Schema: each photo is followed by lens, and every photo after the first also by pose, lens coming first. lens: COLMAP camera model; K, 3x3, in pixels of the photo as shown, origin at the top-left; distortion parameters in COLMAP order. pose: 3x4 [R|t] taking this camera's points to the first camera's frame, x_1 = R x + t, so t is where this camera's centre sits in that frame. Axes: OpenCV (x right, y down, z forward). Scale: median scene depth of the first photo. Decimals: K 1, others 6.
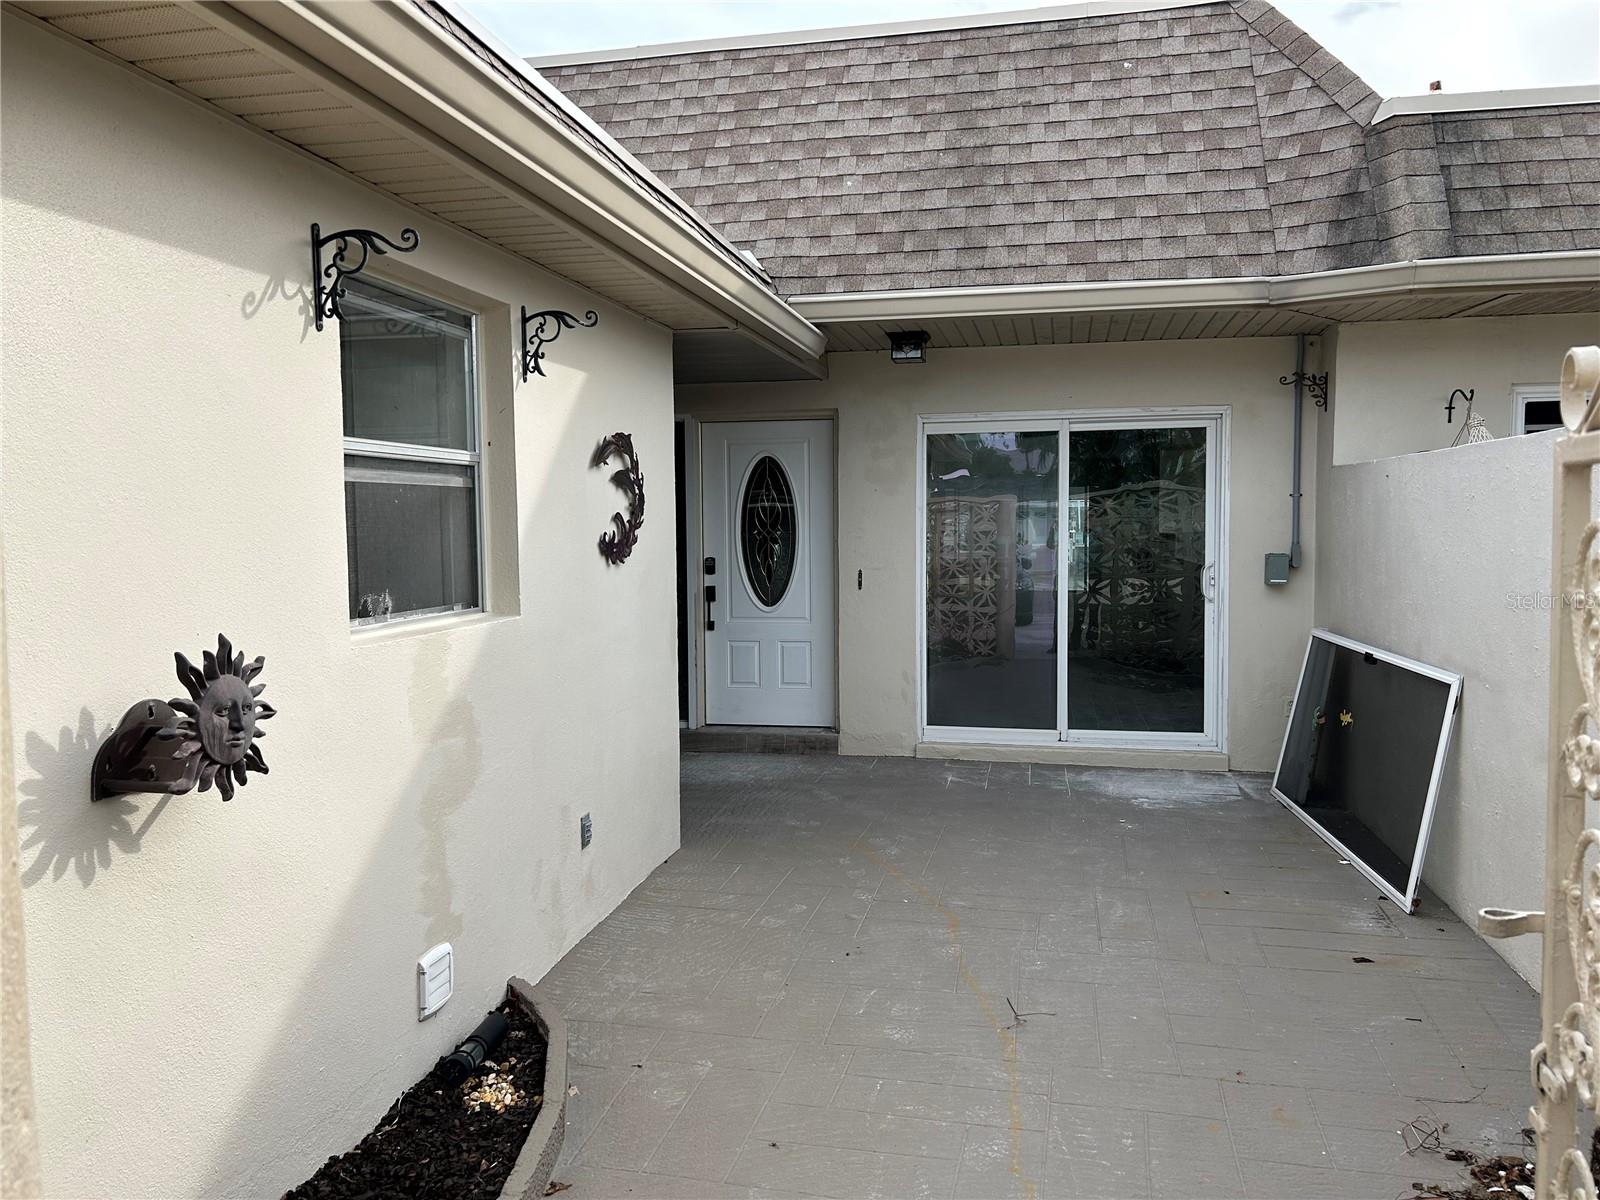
lens RADIAL K [[1201.3, 0, 790.7], [0, 1201.3, 594.7], [0, 0, 1]] dist [0.059597, -0.061383]
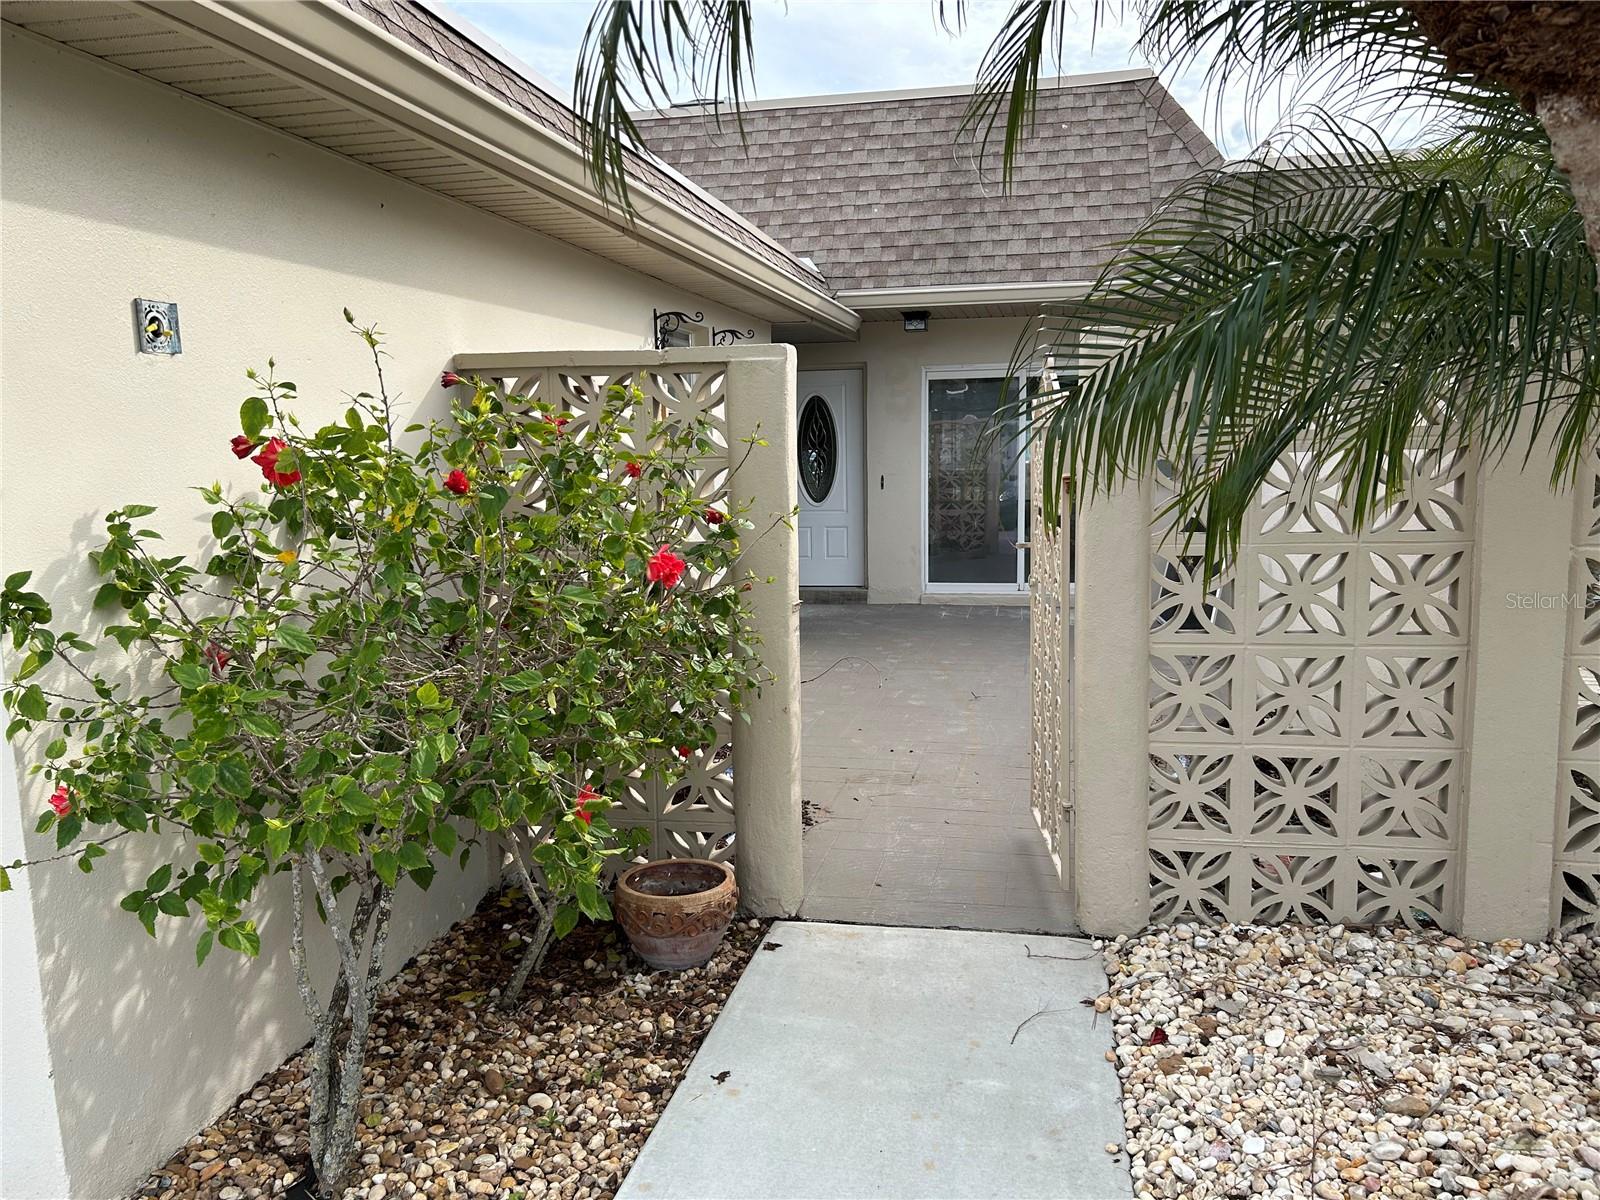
lens RADIAL K [[1201.3, 0, 800.8], [0, 1201.3, 597.5], [0, 0, 1]] dist [0.059597, -0.061383]
pose [[0.999923, -0.009556, 0.007946, -0.059022], [0.008989, 0.997606, 0.068565, 0.029259], [-0.008583, -0.068488, 0.997615, -0.500033]]
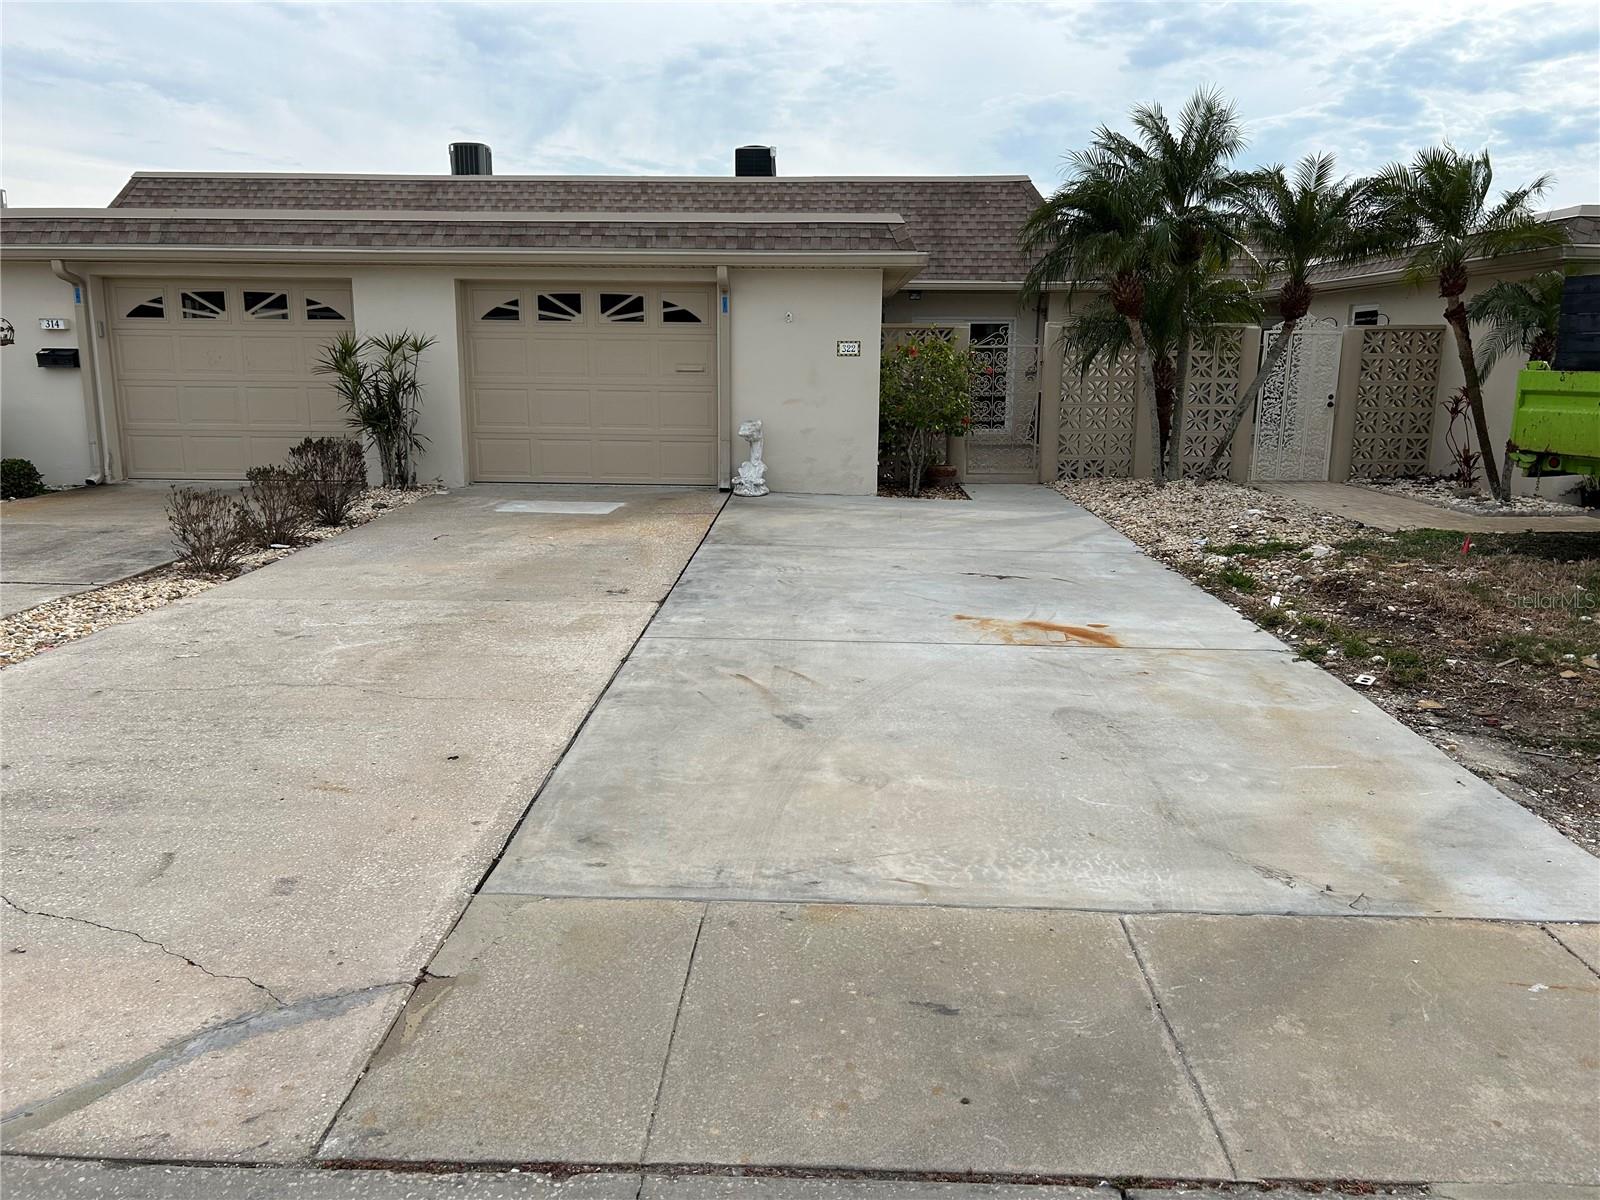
lens RADIAL K [[1201.3, 0, 801.3], [0, 1201.3, 602.6], [0, 0, 1]] dist [0.059597, -0.061383]
pose [[0.984706, -0.016796, 0.173412, -0.721507], [-0.006434, 0.991157, 0.132537, 0.157288], [-0.174105, -0.131626, 0.975890, -1.996953]]
